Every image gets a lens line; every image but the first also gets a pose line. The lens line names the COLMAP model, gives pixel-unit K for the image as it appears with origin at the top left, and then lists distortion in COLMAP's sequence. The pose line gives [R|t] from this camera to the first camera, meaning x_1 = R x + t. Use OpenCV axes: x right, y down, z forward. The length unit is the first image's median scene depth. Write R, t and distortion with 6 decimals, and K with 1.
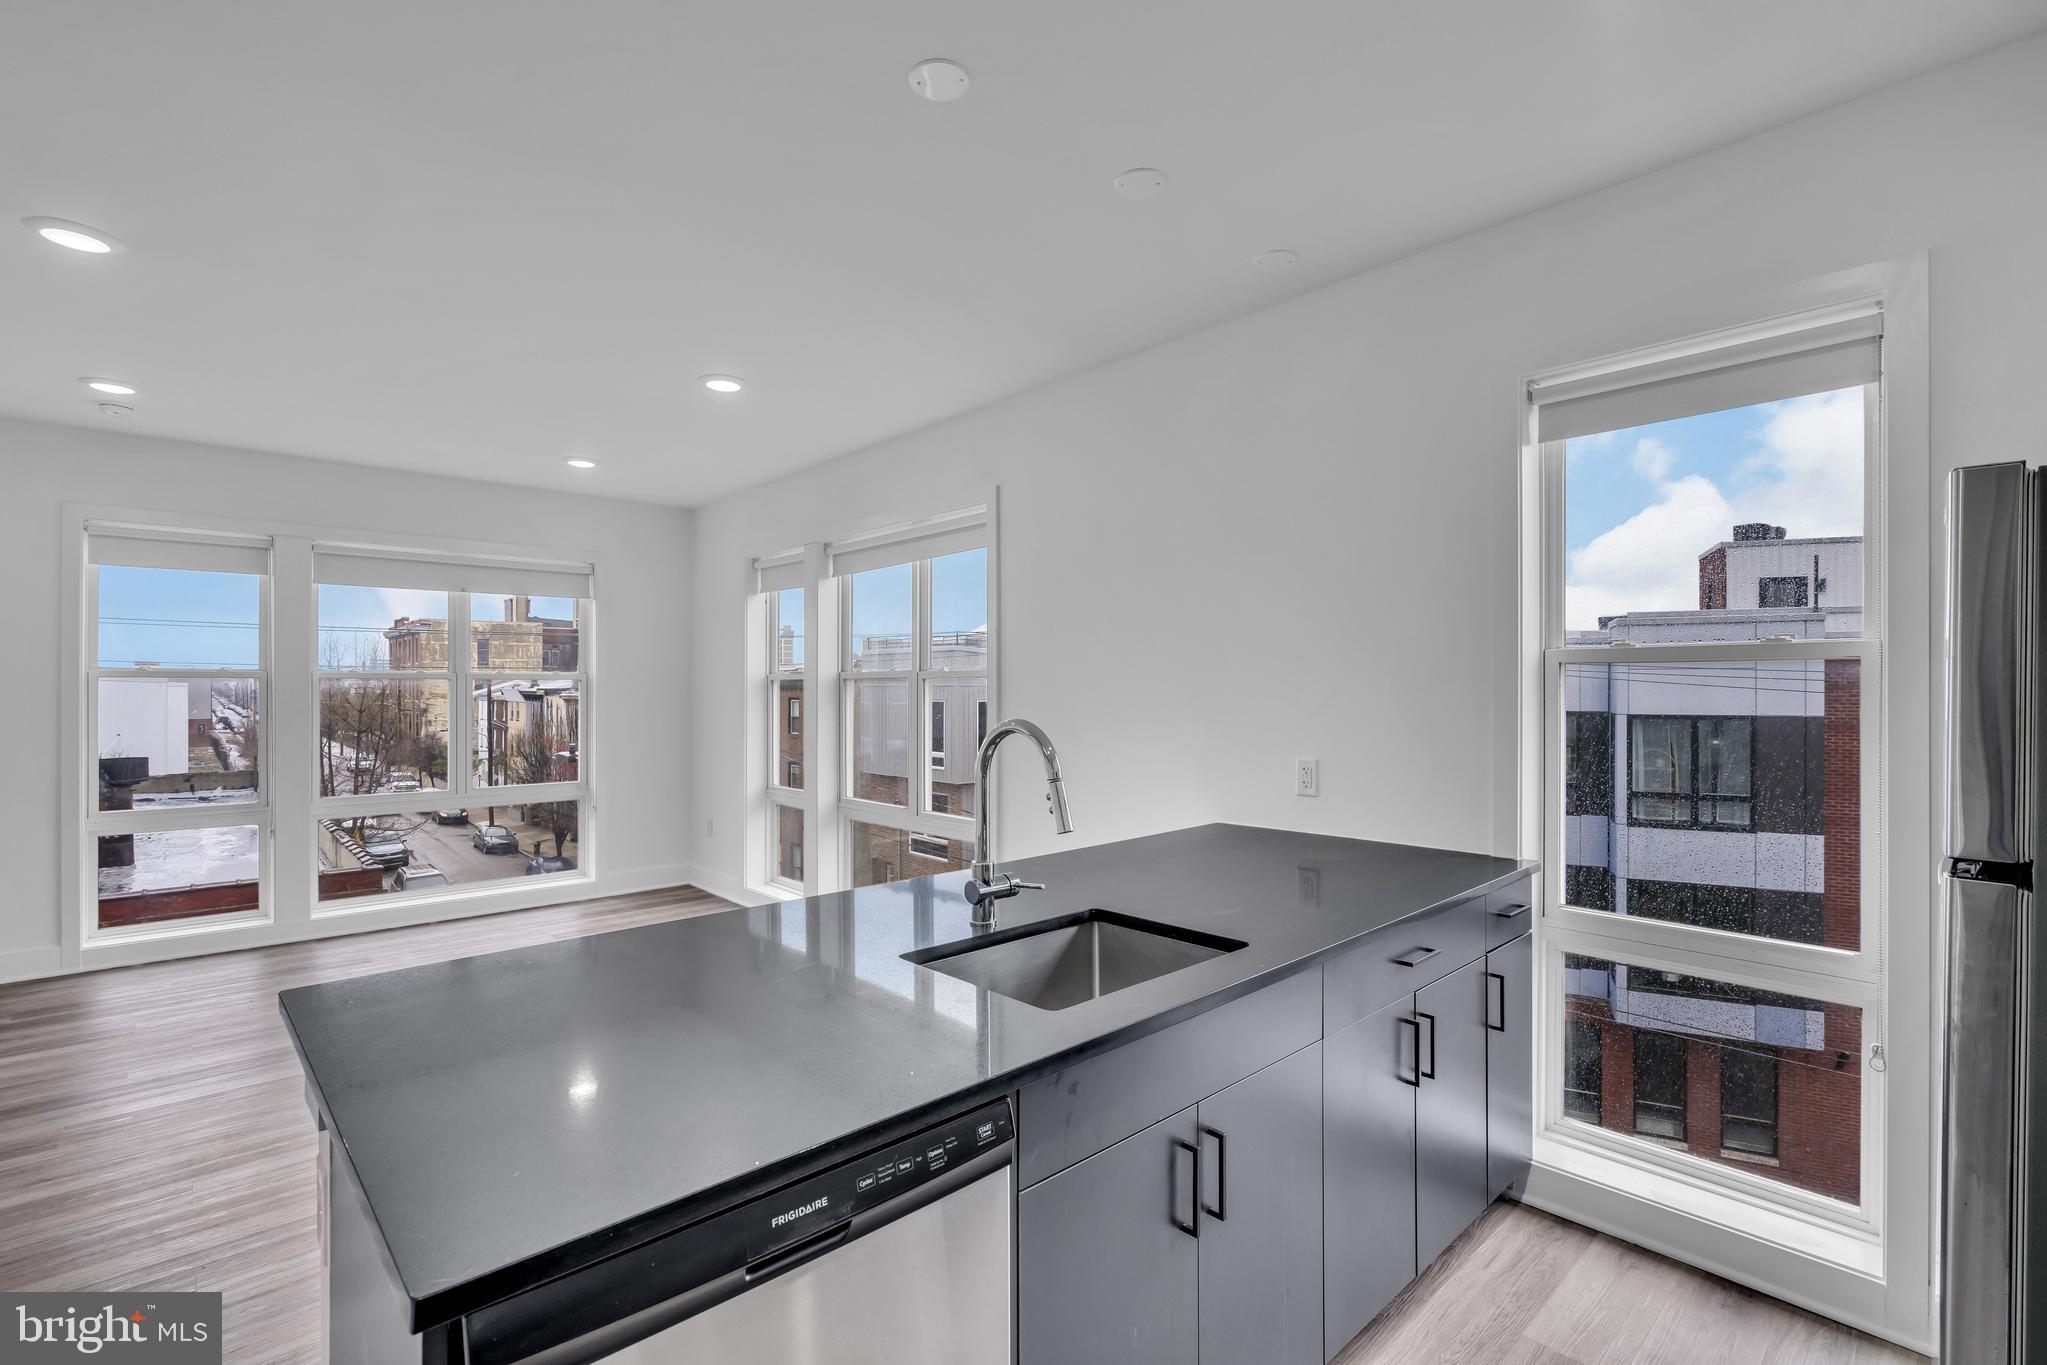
lens RADIAL K [[929.0, 0, 1030.7], [0, 929.0, 684.2], [0, 0, 1]] dist [-0.002603, 0.001639]
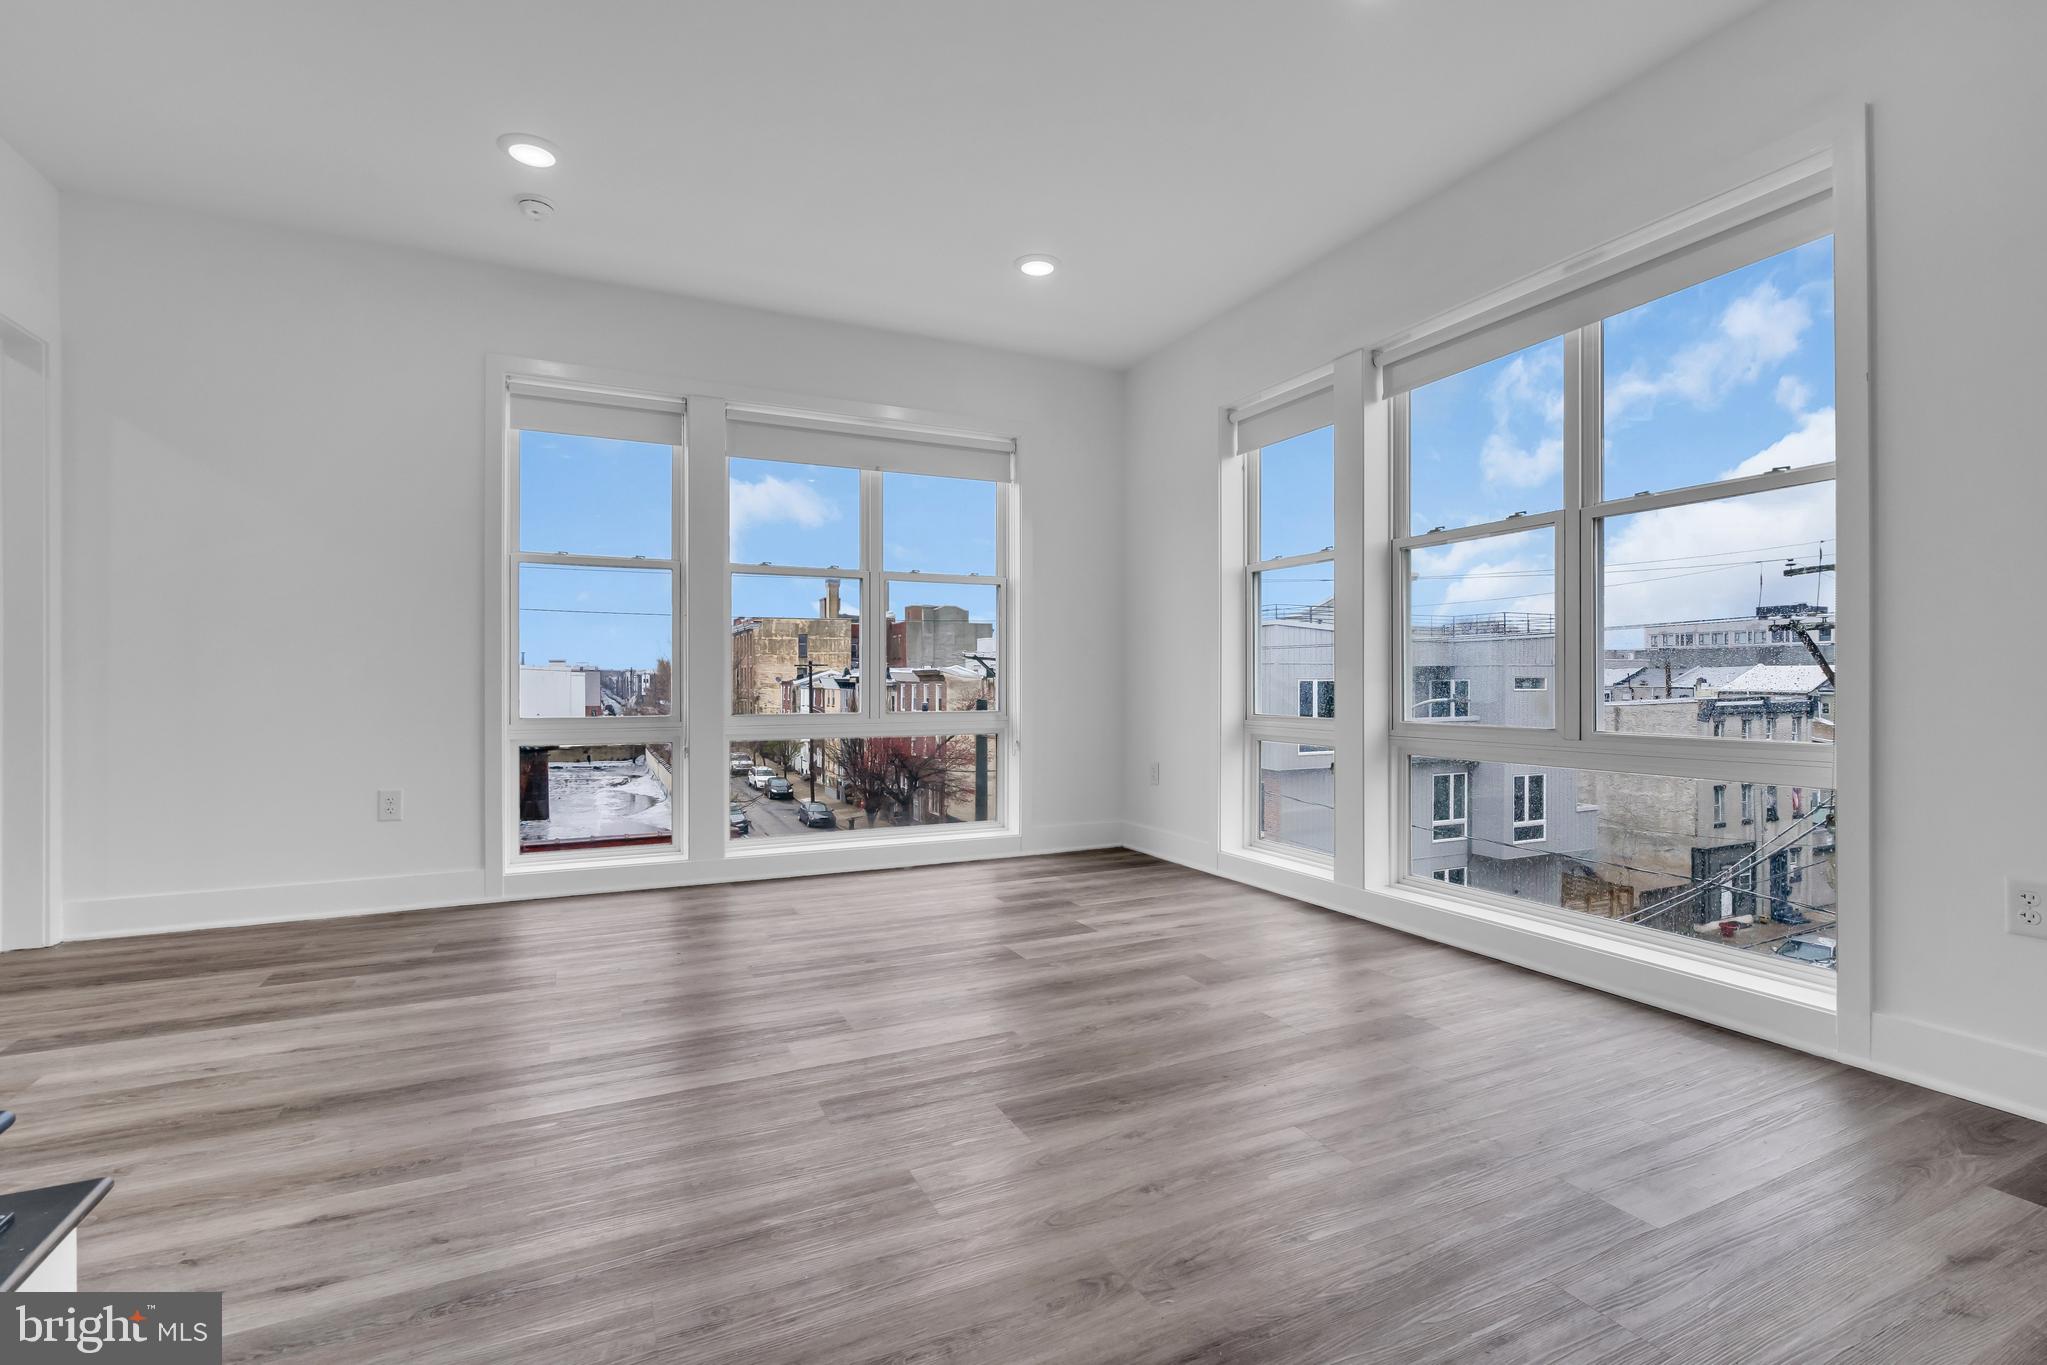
lens RADIAL K [[929.0, 0, 1027.1], [0, 929.0, 678.2], [0, 0, 1]] dist [-0.002603, 0.001639]
pose [[0.957621, -0.001444, -0.288029, -0.231759], [0.001377, 0.999999, -0.000437, 0.077792], [0.288030, 0.000022, 0.957622, 0.235723]]
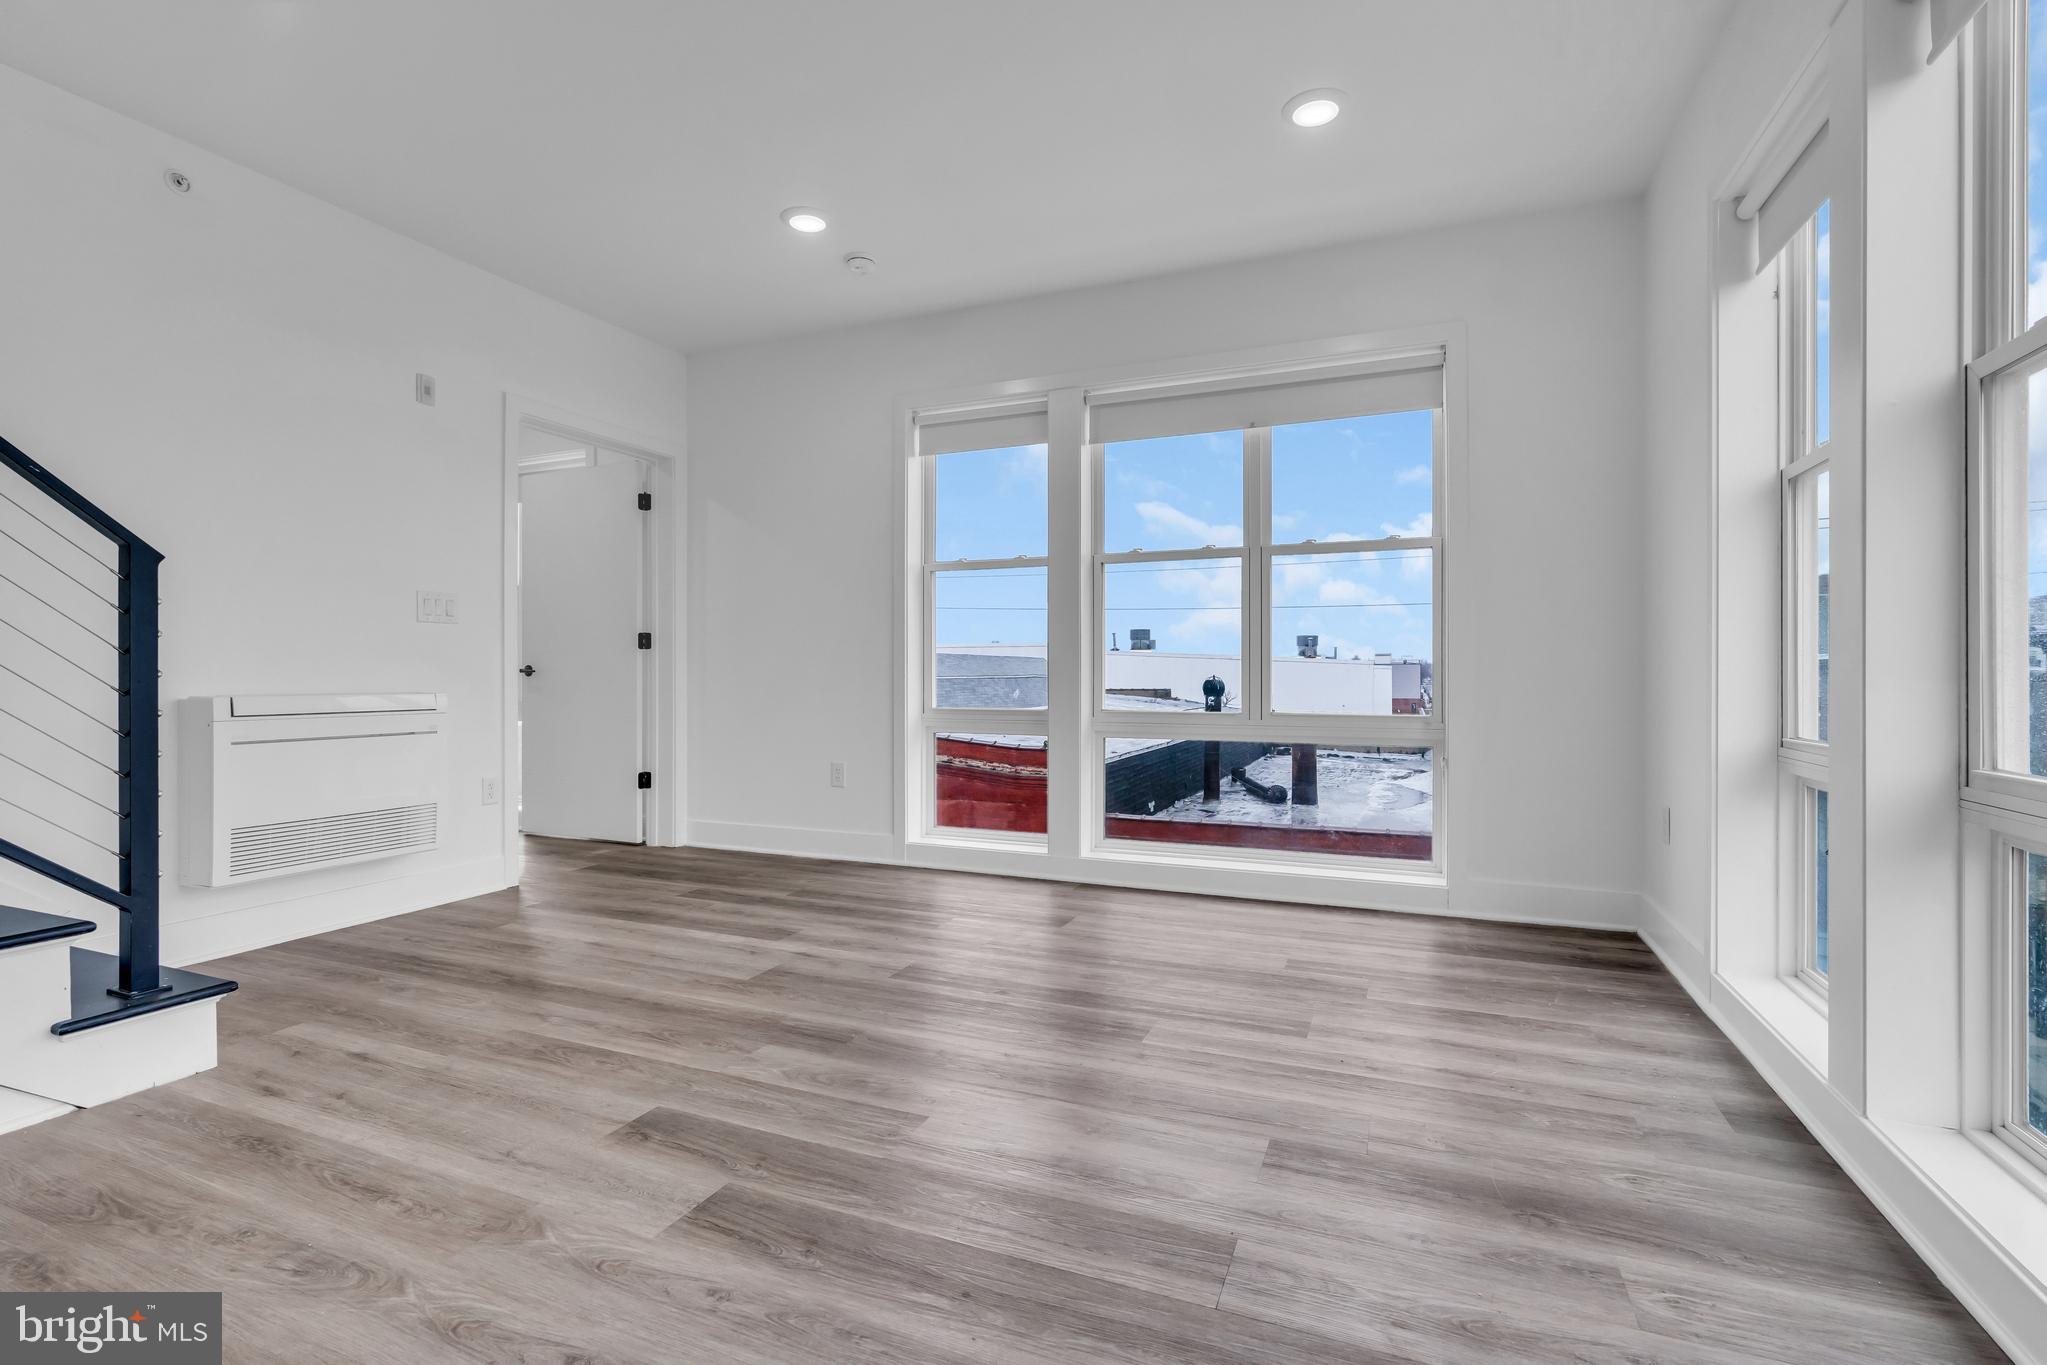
lens RADIAL K [[929.0, 0, 1016.3], [0, 929.0, 674.5], [0, 0, 1]] dist [-0.002603, 0.001639]
pose [[0.416010, -0.000403, -0.909360, -0.050469], [0.003150, 0.999995, 0.000998, 0.077428], [0.909354, -0.003280, 0.416009, 0.511969]]
